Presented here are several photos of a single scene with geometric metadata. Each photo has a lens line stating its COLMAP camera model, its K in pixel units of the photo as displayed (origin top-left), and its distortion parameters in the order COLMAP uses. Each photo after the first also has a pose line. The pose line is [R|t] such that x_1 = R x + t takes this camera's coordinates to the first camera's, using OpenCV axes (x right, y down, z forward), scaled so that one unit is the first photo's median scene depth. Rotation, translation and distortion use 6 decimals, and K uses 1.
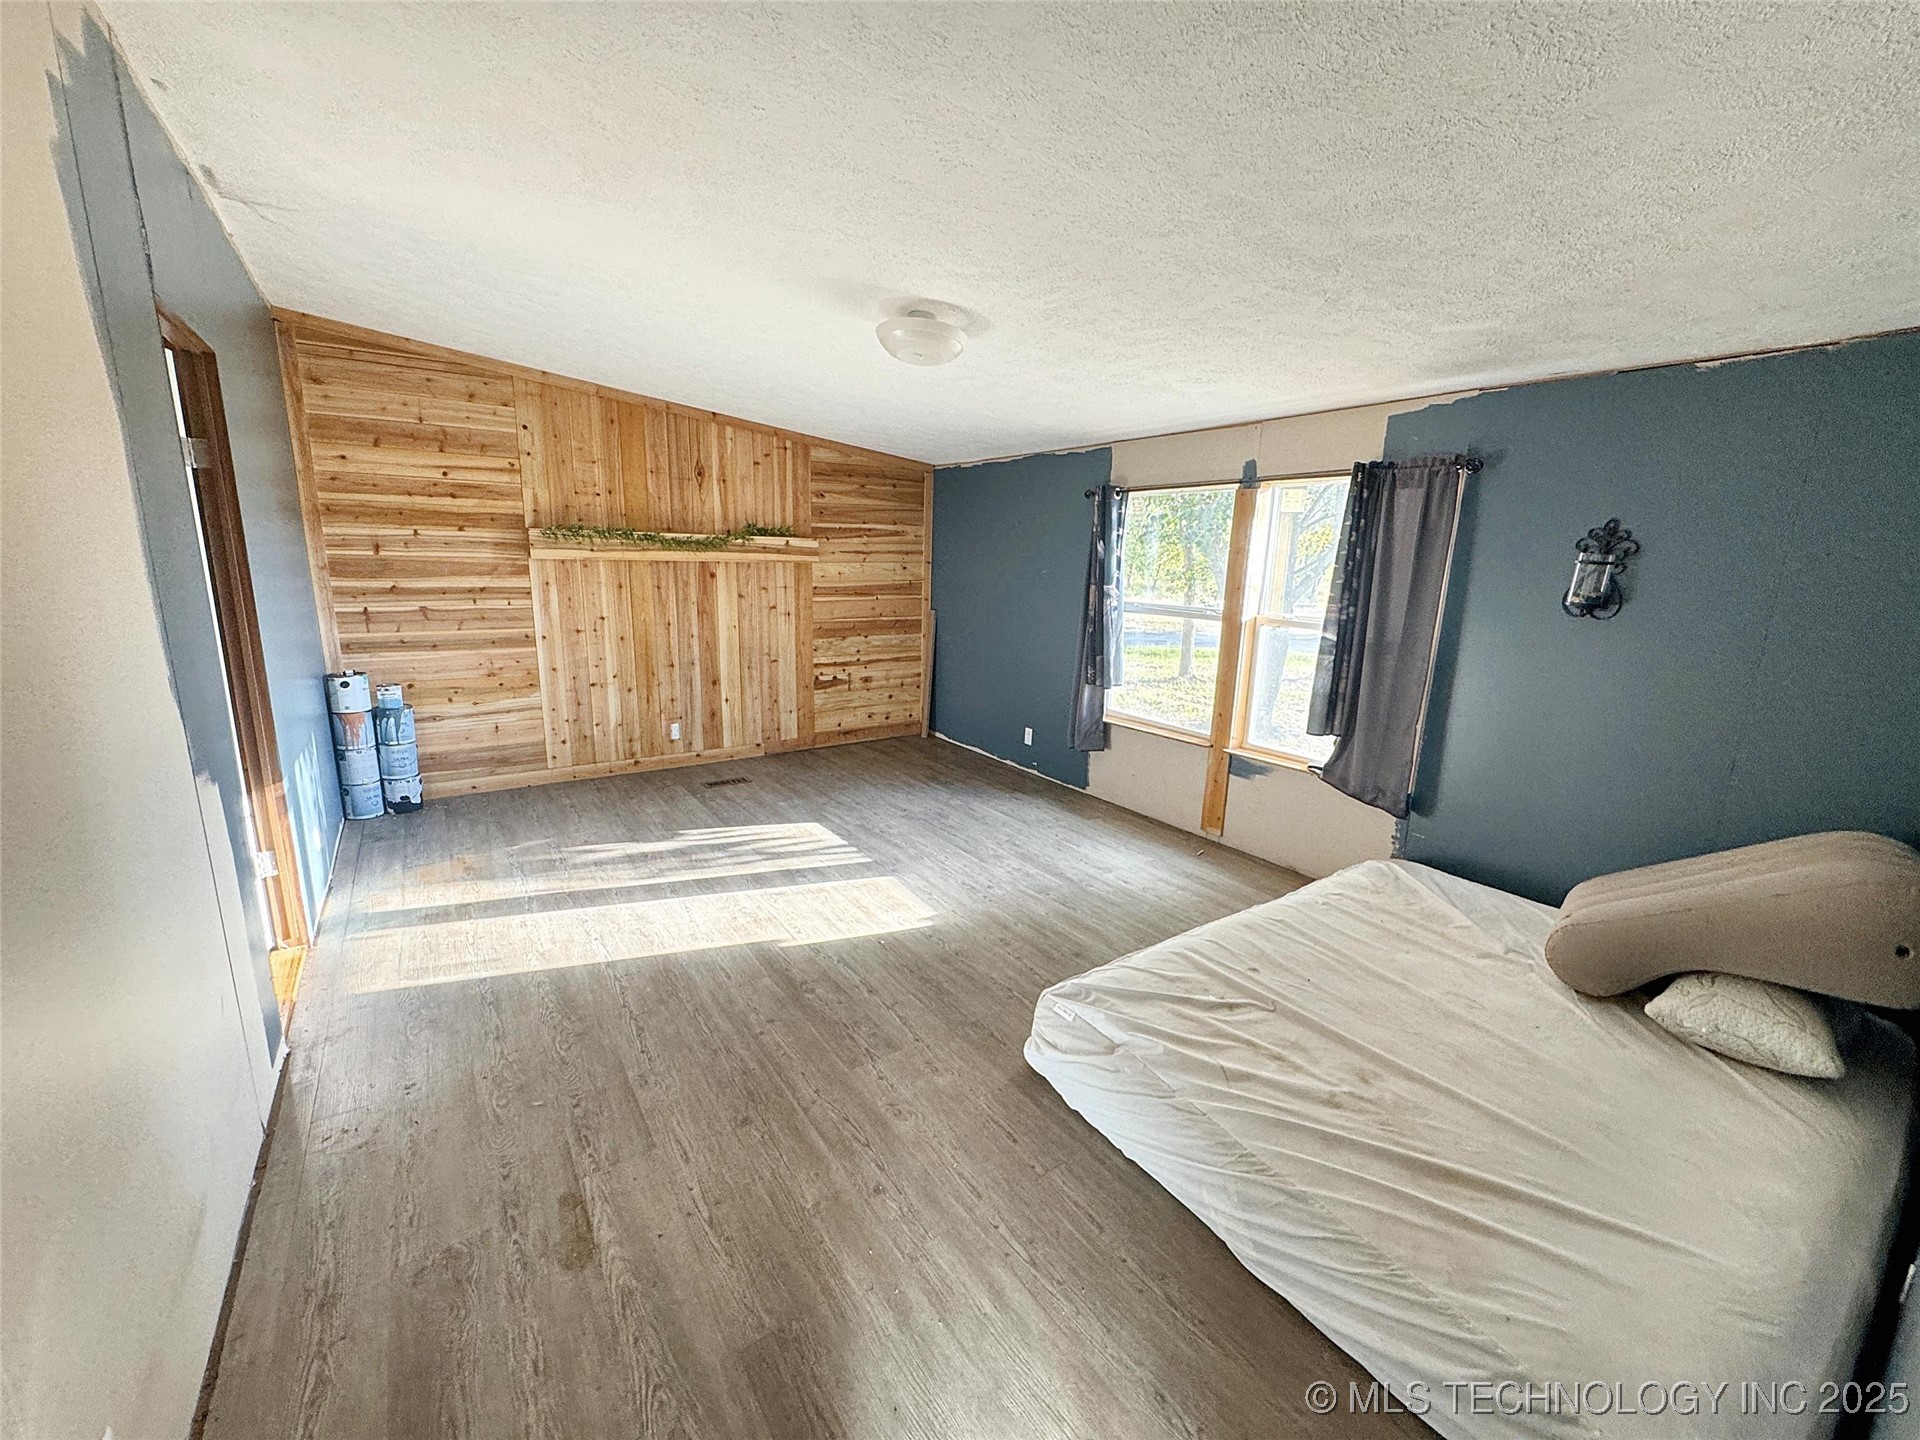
lens RADIAL K [[765.8, 0, 960.0], [0, 765.8, 714.7], [0, 0, 1]] dist [-0.000862, 0.000000]
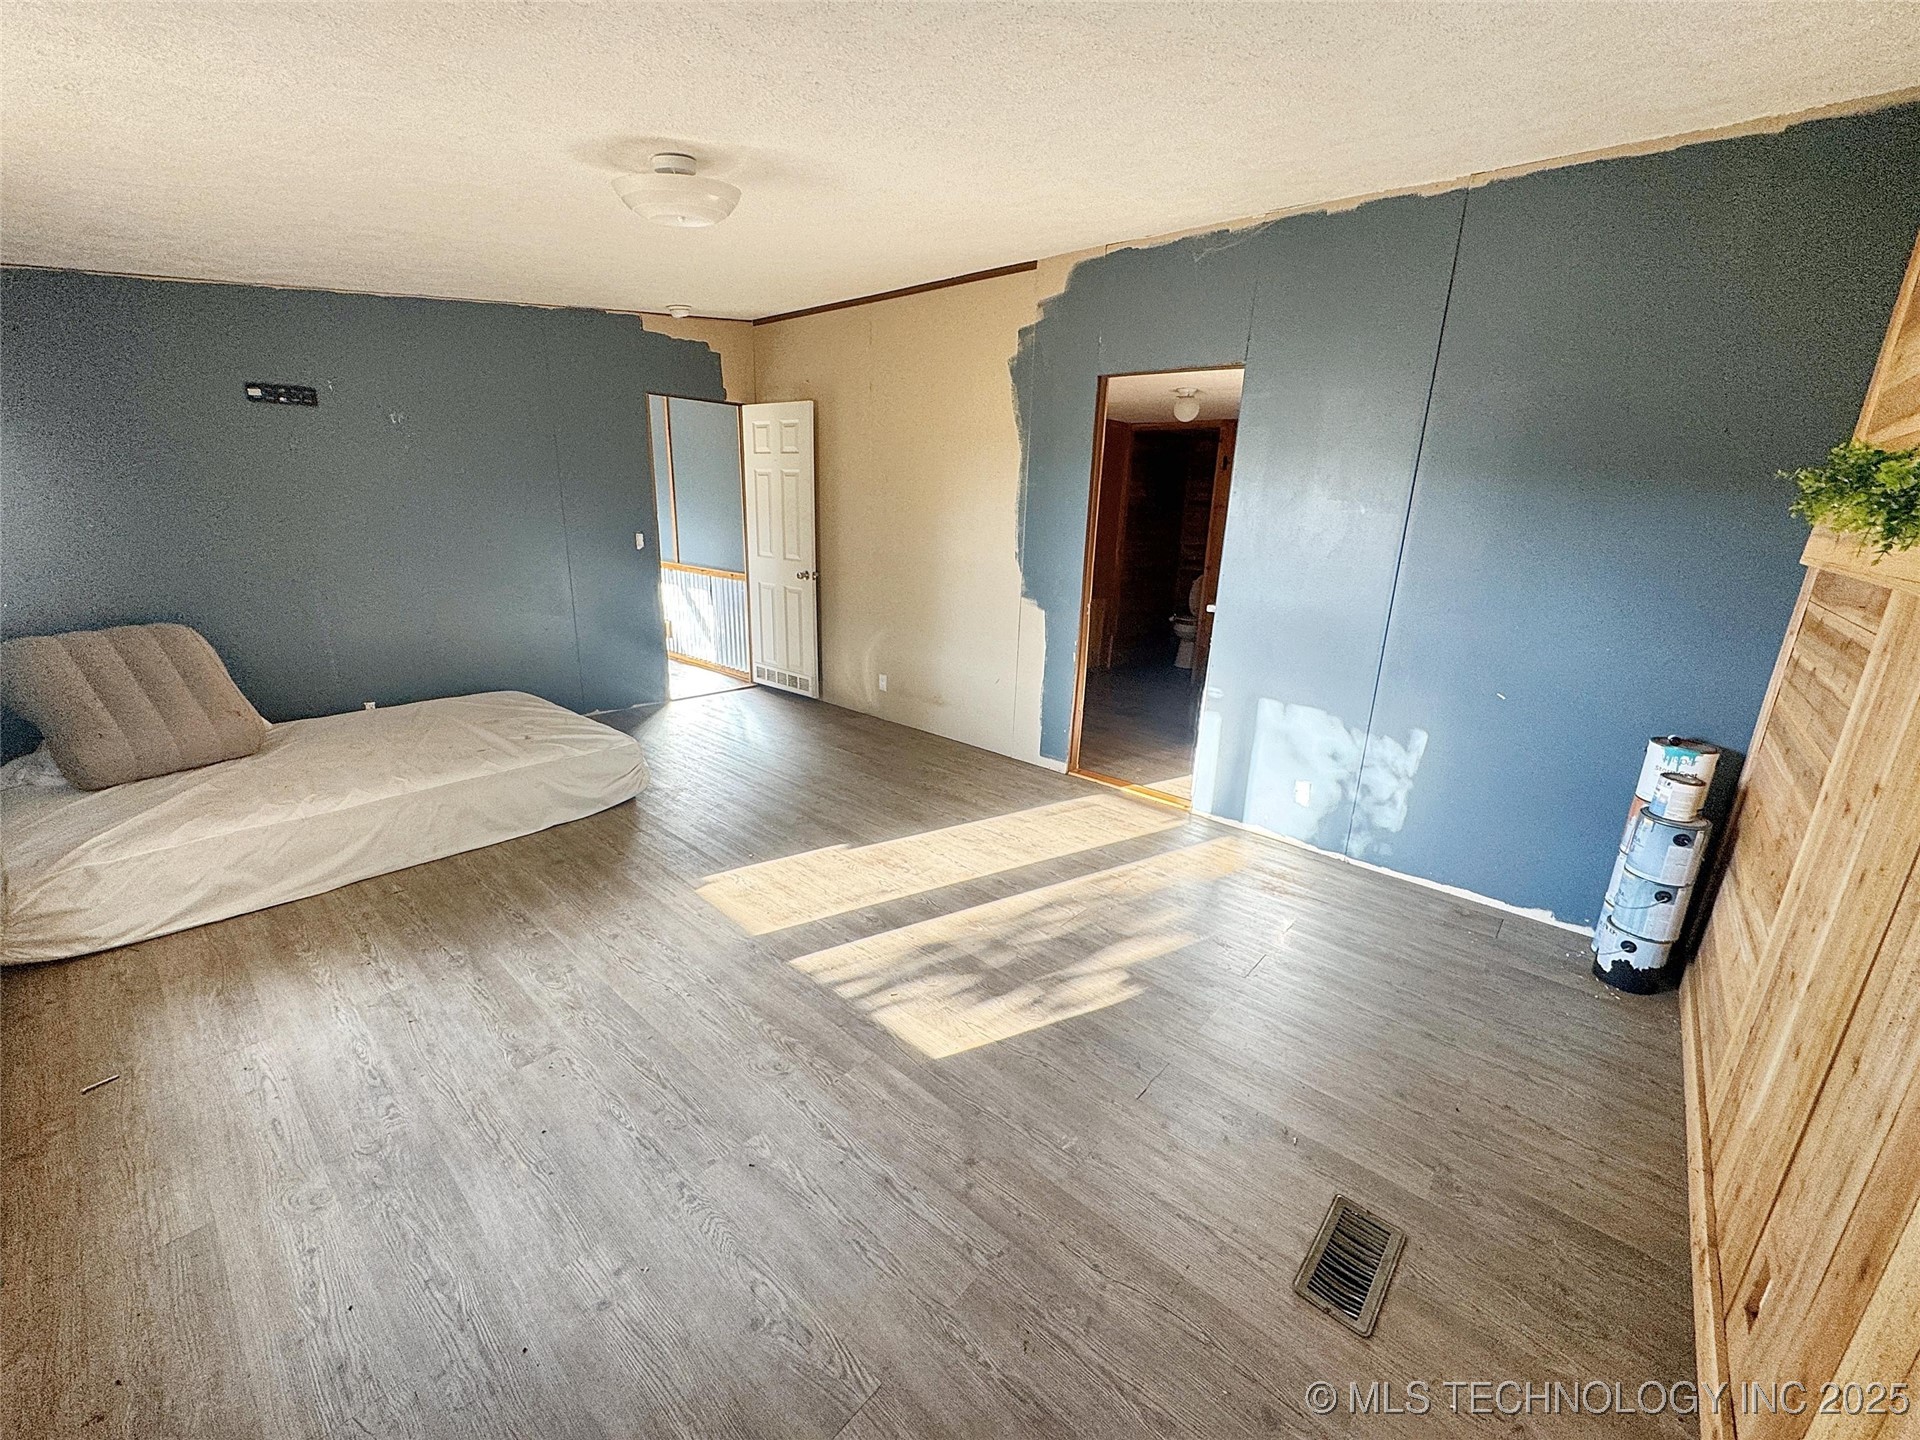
lens RADIAL K [[765.8, 0, 960.0], [0, 765.8, 714.7], [0, 0, 1]] dist [-0.000862, 0.000000]
pose [[-0.968970, 0.010866, -0.246940, -0.074766], [-0.106063, 0.884108, 0.455086, -0.241485], [0.223266, 0.467156, -0.855522, 1.152458]]
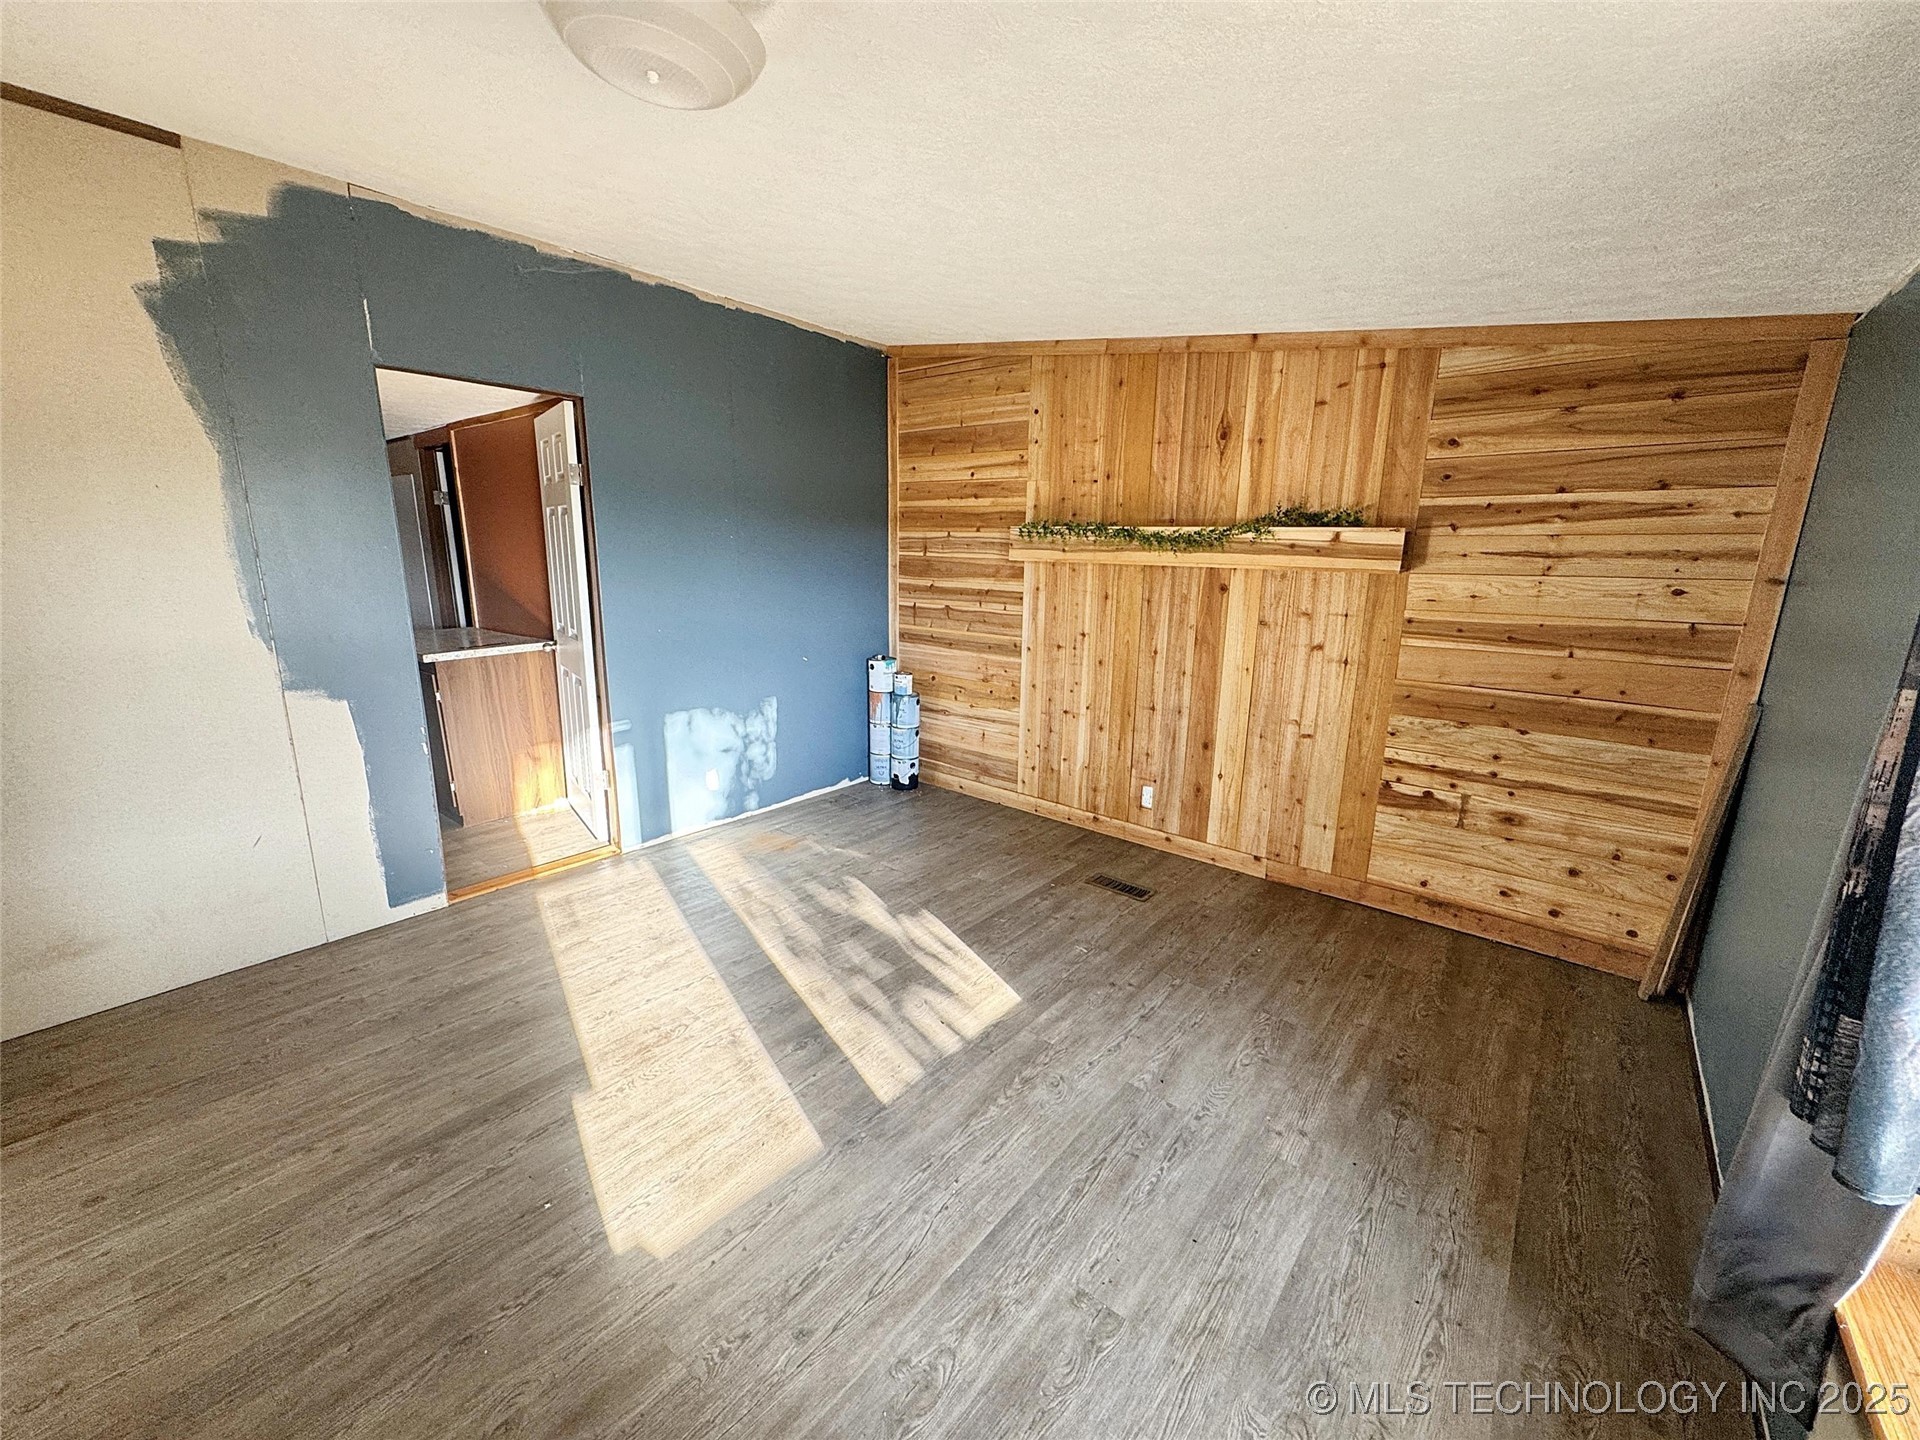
lens RADIAL K [[765.8, 0, 960.0], [0, 765.8, 714.7], [0, 0, 1]] dist [-0.000862, 0.000000]
pose [[0.272669, 0.191975, -0.942760, 0.280500], [-0.209391, 0.968243, 0.136604, -0.127614], [0.939046, 0.160158, 0.304207, 0.644376]]
